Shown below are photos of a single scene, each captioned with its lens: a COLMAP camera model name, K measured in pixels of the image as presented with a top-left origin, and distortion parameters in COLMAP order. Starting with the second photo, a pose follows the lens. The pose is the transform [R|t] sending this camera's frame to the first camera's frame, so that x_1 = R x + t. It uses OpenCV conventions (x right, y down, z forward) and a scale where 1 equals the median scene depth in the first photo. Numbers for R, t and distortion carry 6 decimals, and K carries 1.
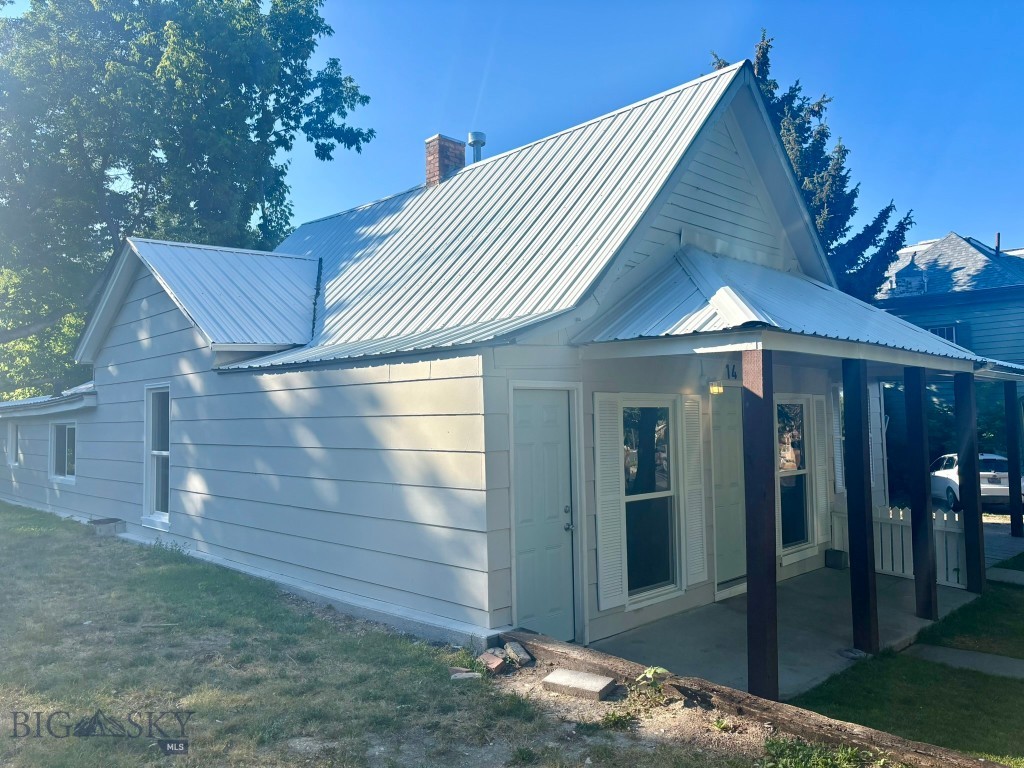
lens RADIAL K [[769.2, 0, 510.7], [0, 769.2, 377.2], [0, 0, 1]] dist [0.026081, -0.001994]
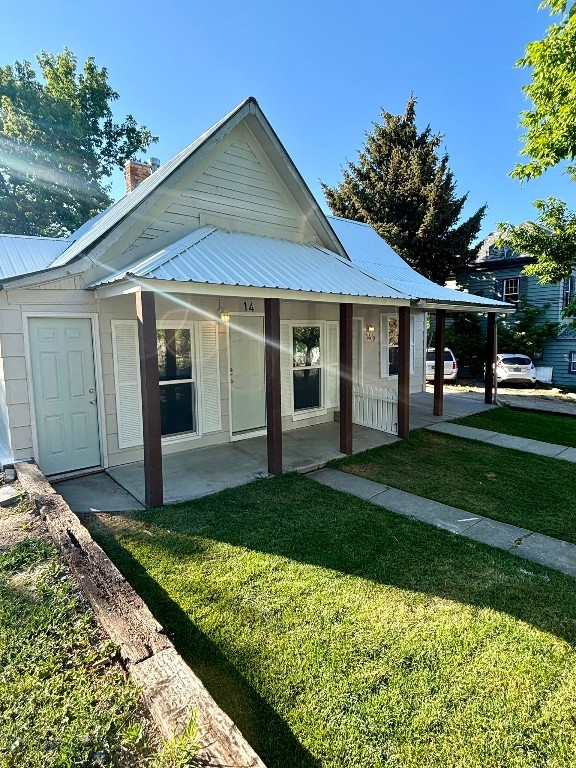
lens RADIAL K [[414.7, 0, 288.6], [0, 414.7, 380.1], [0, 0, 1]] dist [0.003751, -0.003377]
pose [[0.997839, 0.006843, -0.065356, 0.379930], [0.004086, 0.986176, 0.165651, 0.001643], [0.065586, -0.165560, 0.984016, 0.100993]]
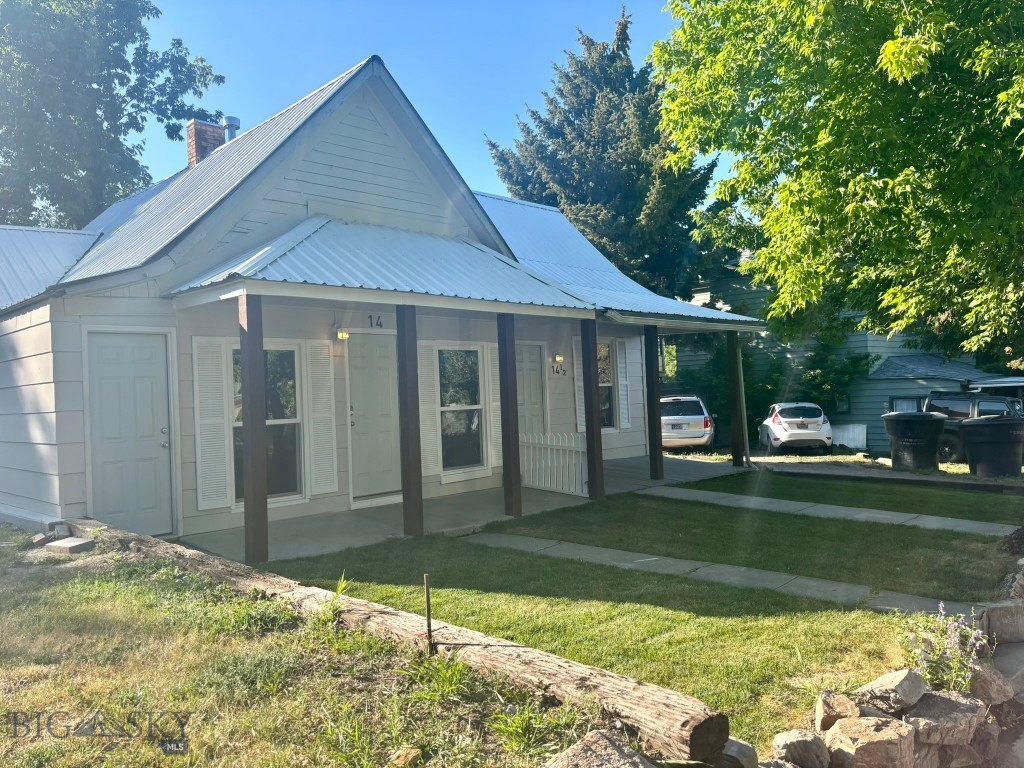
lens RADIAL K [[769.2, 0, 514.7], [0, 769.2, 385.1], [0, 0, 1]] dist [0.026081, -0.001994]
pose [[0.999452, -0.025064, 0.021604, 0.419691], [0.024125, 0.998796, 0.042706, 0.040580], [-0.022648, -0.042162, 0.998854, -0.176703]]
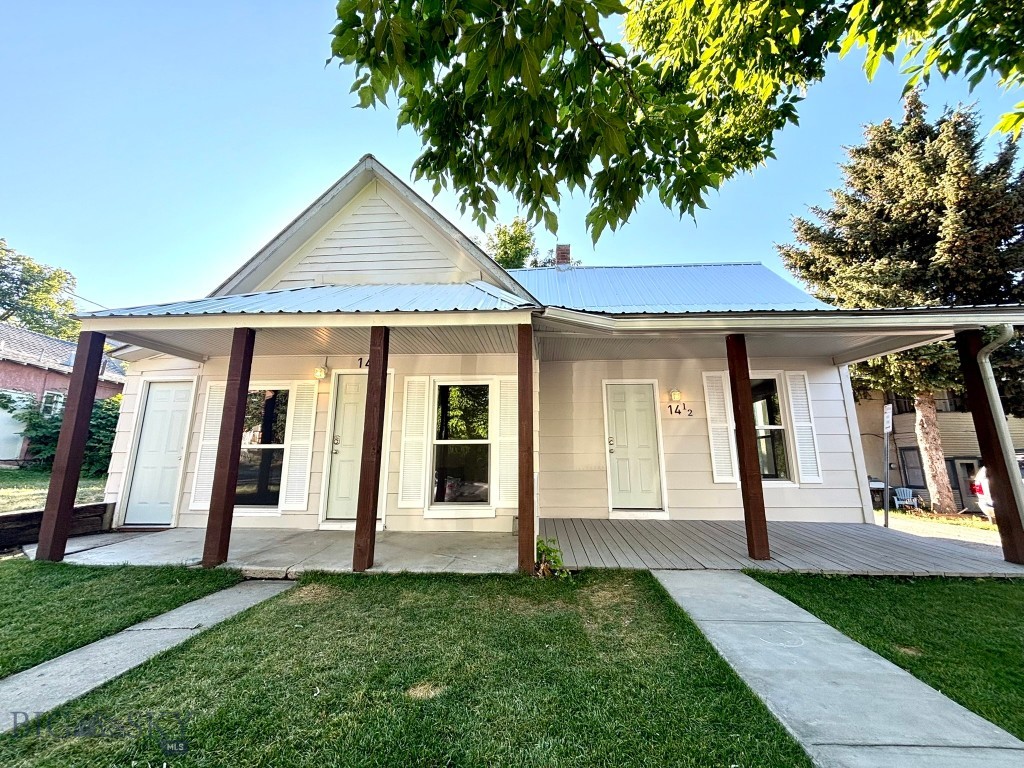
lens RADIAL K [[408.2, 0, 509.7], [0, 408.2, 381.9], [0, 0, 1]] dist [0.002058, 0.000188]
pose [[0.676643, -0.134671, -0.723891, 0.871155], [0.032761, 0.987664, -0.153120, 0.130290], [0.735582, 0.079893, 0.672708, 0.619608]]
